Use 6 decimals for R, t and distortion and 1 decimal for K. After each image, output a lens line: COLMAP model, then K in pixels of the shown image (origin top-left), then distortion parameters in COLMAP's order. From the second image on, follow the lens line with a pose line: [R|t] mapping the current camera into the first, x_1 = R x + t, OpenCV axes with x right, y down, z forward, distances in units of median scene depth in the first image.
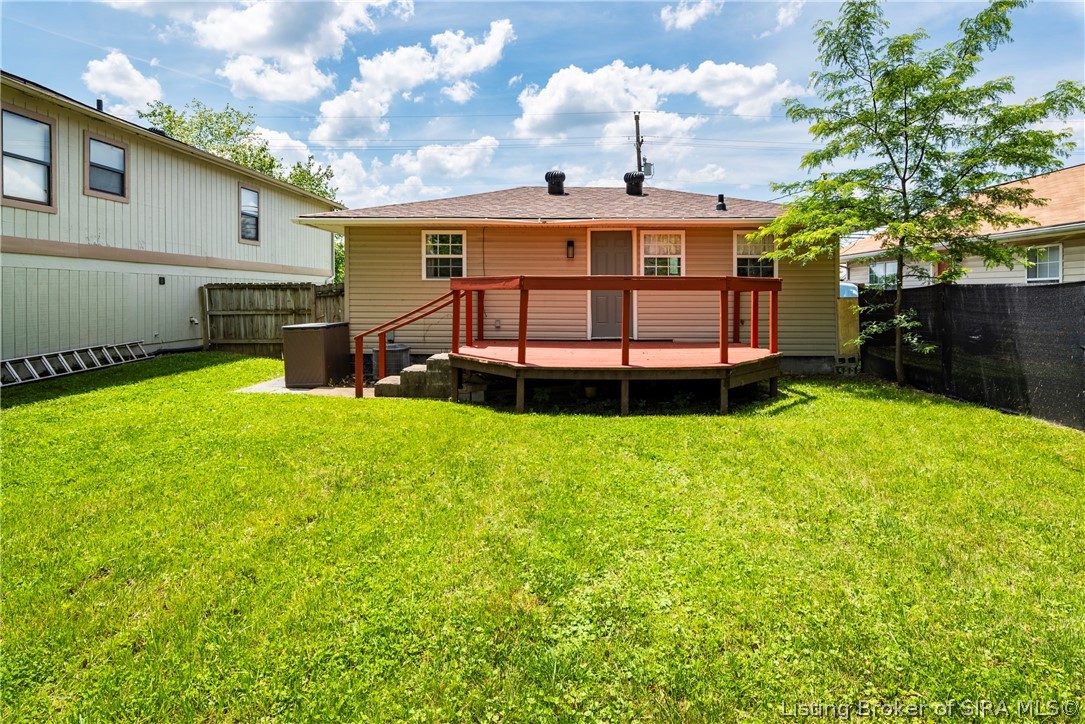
lens RADIAL K [[614.5, 0, 573.6], [0, 614.5, 389.7], [0, 0, 1]] dist [-0.001363, 0.000240]
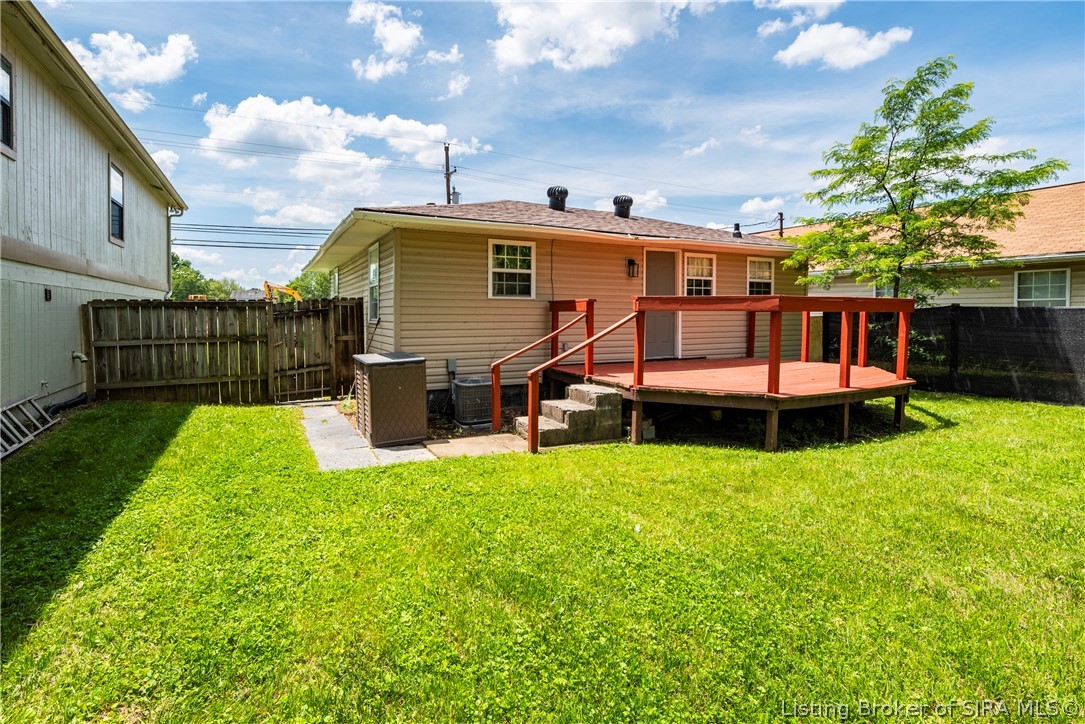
lens RADIAL K [[520.1, 0, 548.8], [0, 520.1, 382.9], [0, 0, 1]] dist [-0.001465, 0.000813]
pose [[0.886766, -0.063896, 0.457780, -0.501284], [0.072153, 0.997393, -0.000554, -0.056584], [-0.456552, 0.033522, 0.889065, 0.334077]]
